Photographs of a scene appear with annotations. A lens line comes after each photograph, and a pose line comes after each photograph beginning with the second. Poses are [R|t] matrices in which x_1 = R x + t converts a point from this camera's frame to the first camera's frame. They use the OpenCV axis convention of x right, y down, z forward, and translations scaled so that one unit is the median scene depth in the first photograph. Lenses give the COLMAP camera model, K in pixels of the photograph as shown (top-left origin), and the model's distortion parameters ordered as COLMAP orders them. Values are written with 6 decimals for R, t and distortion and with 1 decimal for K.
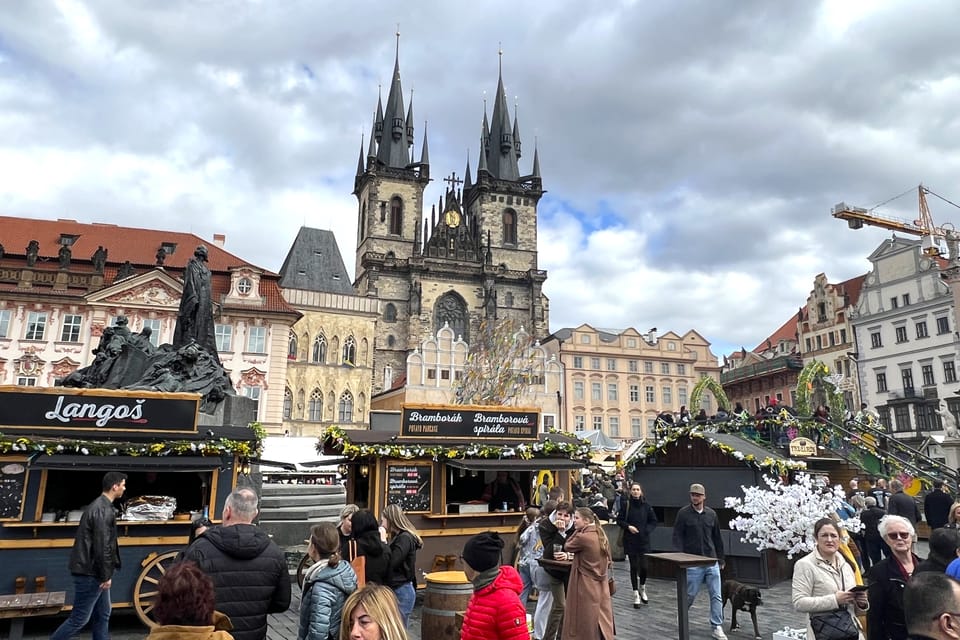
lens RADIAL K [[732.8, 0, 469.6], [0, 732.8, 286.0], [0, 0, 1]] dist [0.007441, -0.015069]
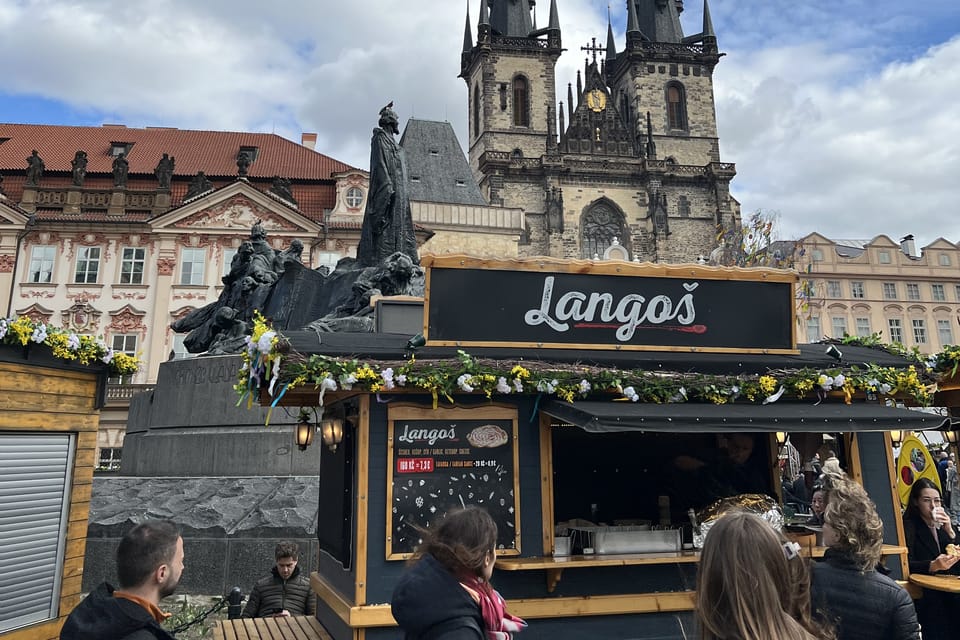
lens RADIAL K [[958.1, 0, 463.9], [0, 958.1, 146.4], [0, 0, 1]] dist [0.155633, -0.387225]
pose [[0.990847, -0.059024, -0.121405, -0.054396], [0.051713, 0.996704, -0.062510, 0.010515], [0.124695, 0.055660, 0.990633, 0.038518]]
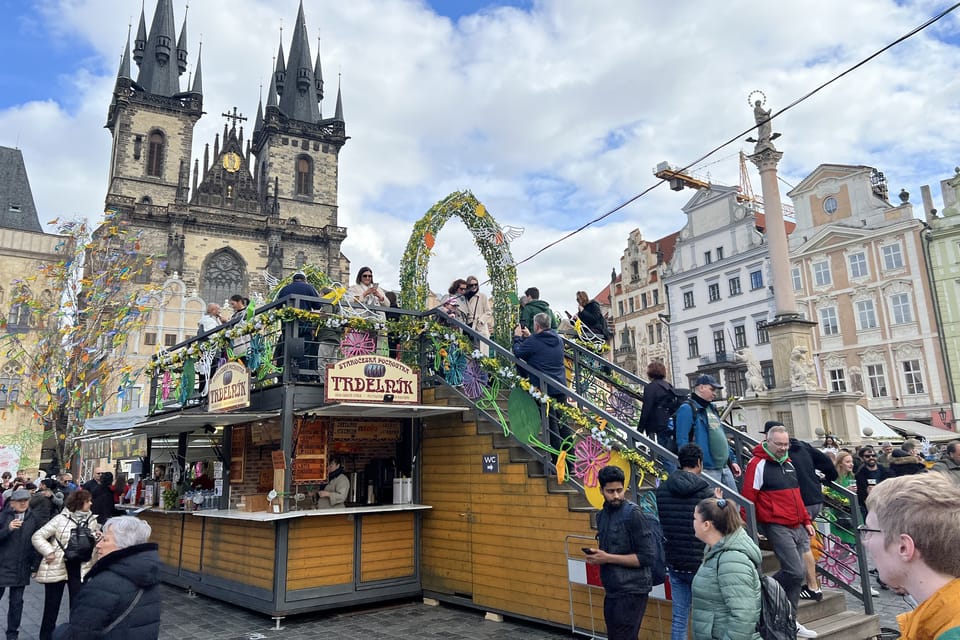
lens RADIAL K [[723.7, 0, 481.6], [0, 723.7, 282.5], [0, 0, 1]] dist [0.081696, -0.127386]
pose [[0.979115, 0.012592, 0.202918, 0.117562], [-0.014742, 0.999850, 0.009087, 0.044720], [-0.202773, -0.011889, 0.979154, 0.168889]]
